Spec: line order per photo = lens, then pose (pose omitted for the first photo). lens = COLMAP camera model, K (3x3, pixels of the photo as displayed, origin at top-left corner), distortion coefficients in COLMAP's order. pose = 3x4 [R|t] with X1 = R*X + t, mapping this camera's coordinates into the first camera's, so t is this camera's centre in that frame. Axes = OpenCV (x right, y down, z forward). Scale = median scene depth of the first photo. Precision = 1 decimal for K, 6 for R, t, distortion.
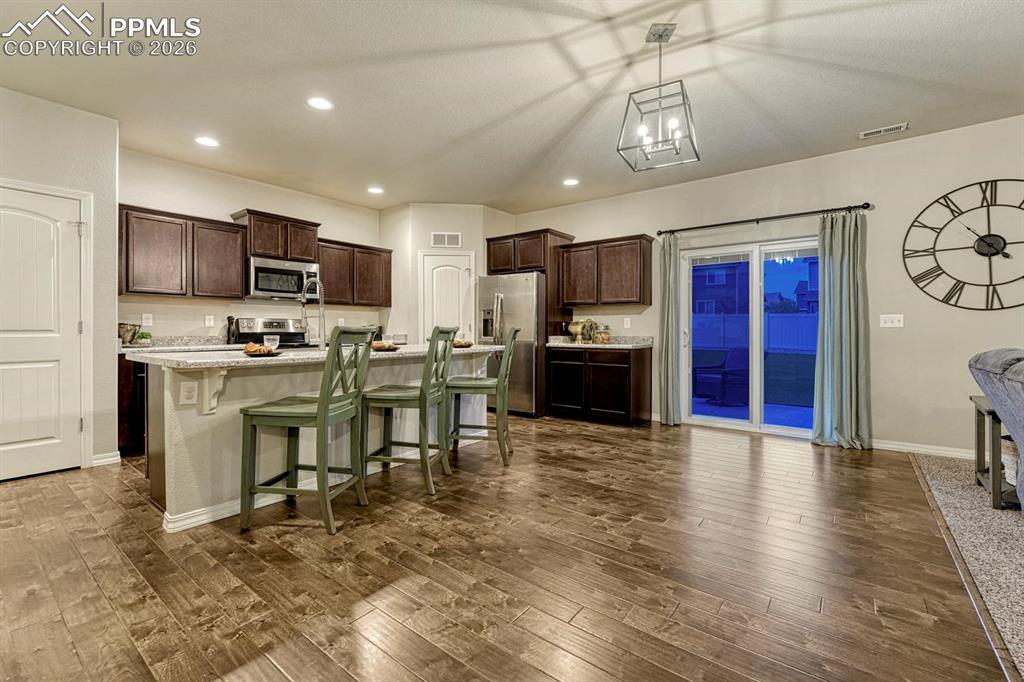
lens RADIAL K [[440.5, 0, 508.8], [0, 440.5, 333.1], [0, 0, 1]] dist [-0.008781, 0.003608]
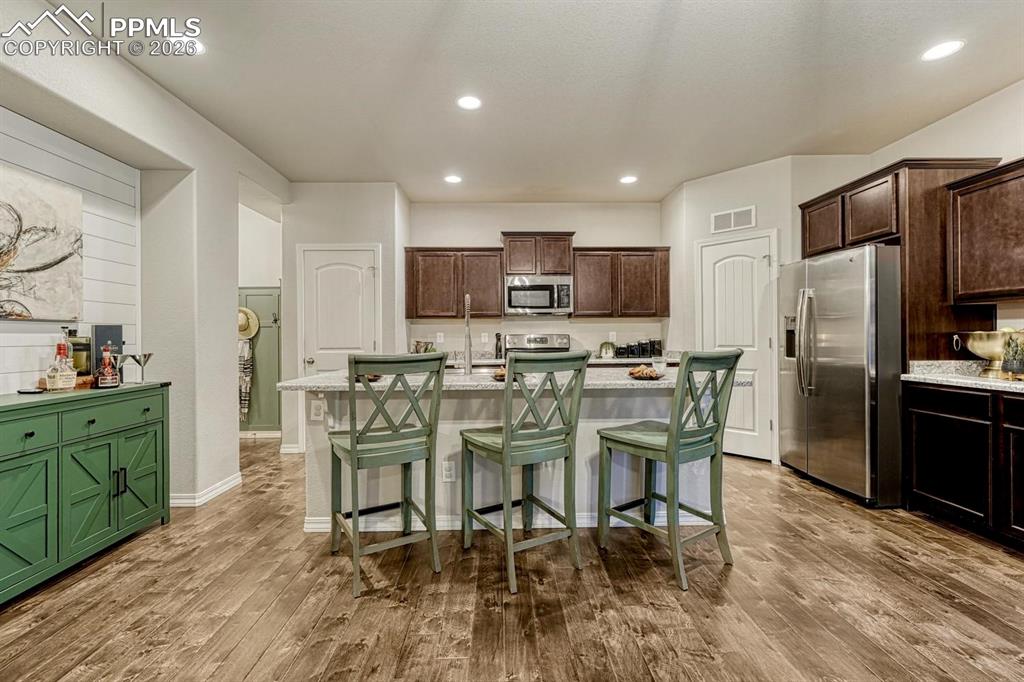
lens RADIAL K [[440.5, 0, 510.9], [0, 440.5, 336.1], [0, 0, 1]] dist [-0.008781, 0.003608]
pose [[0.635175, -0.007903, -0.772328, 0.280787], [0.001287, 0.999957, -0.009174, -0.026480], [0.772367, 0.004833, 0.635158, 0.420362]]
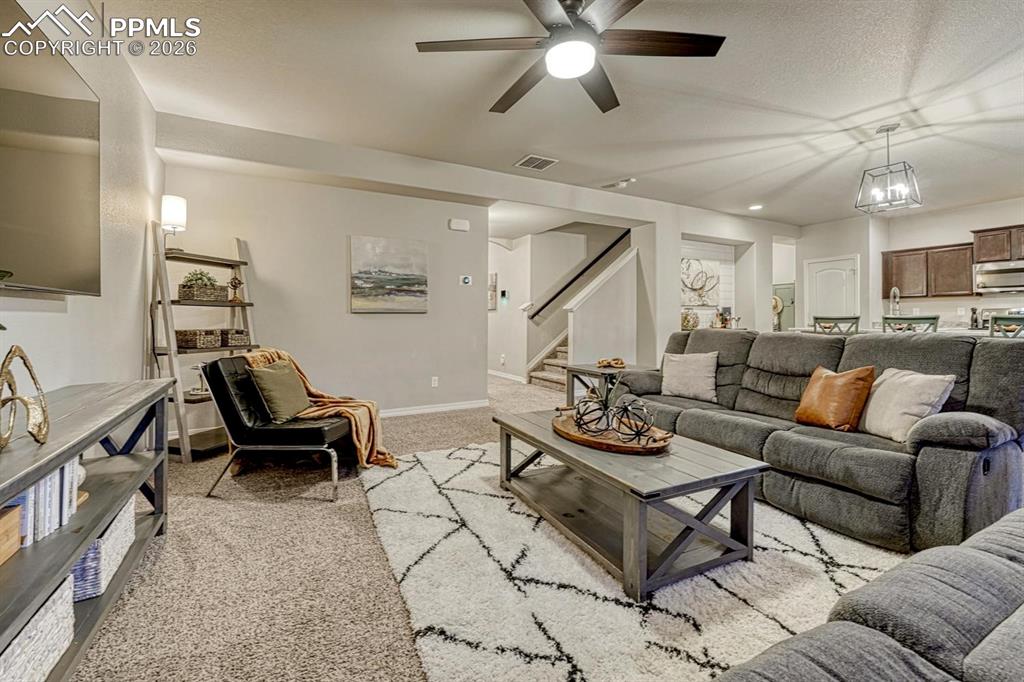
lens RADIAL K [[421.7, 0, 516.2], [0, 421.7, 317.7], [0, 0, 1]] dist [-0.006841, 0.001183]
pose [[-0.394857, -0.000129, -0.918743, 1.445259], [-0.005148, 0.999985, 0.002072, -0.002810], [0.918728, 0.005548, -0.394852, 0.245419]]
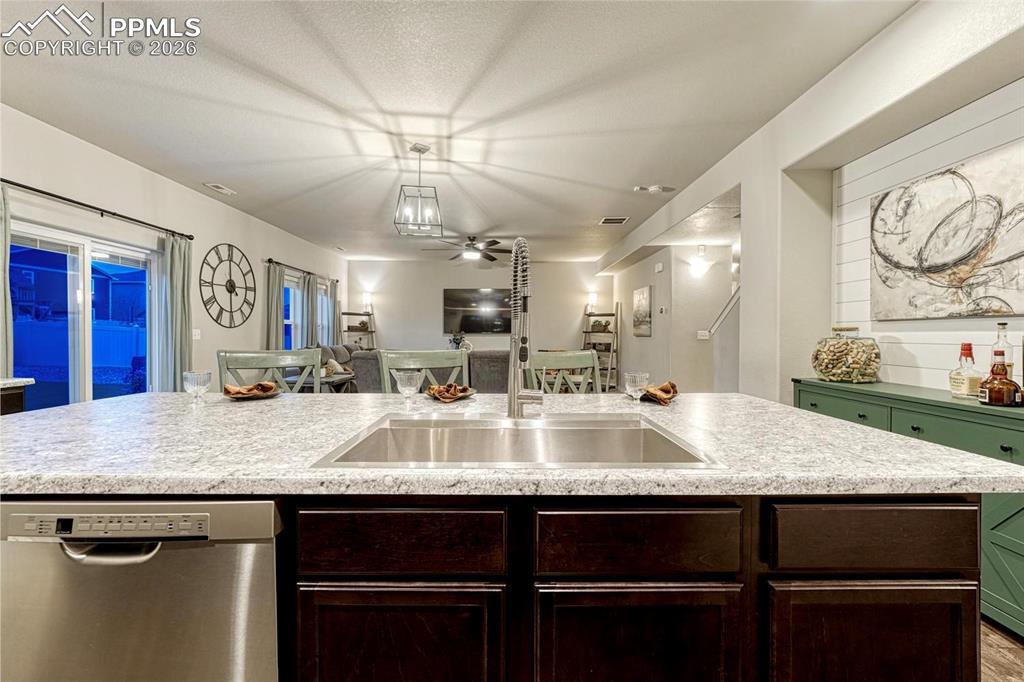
lens RADIAL K [[421.7, 0, 507.7], [0, 421.7, 336.6], [0, 0, 1]] dist [-0.006841, 0.001183]
pose [[-0.621158, -0.010205, 0.783619, -0.635398], [0.001470, 0.999898, 0.014187, -0.038470], [-0.783684, 0.009965, -0.621080, 1.079147]]
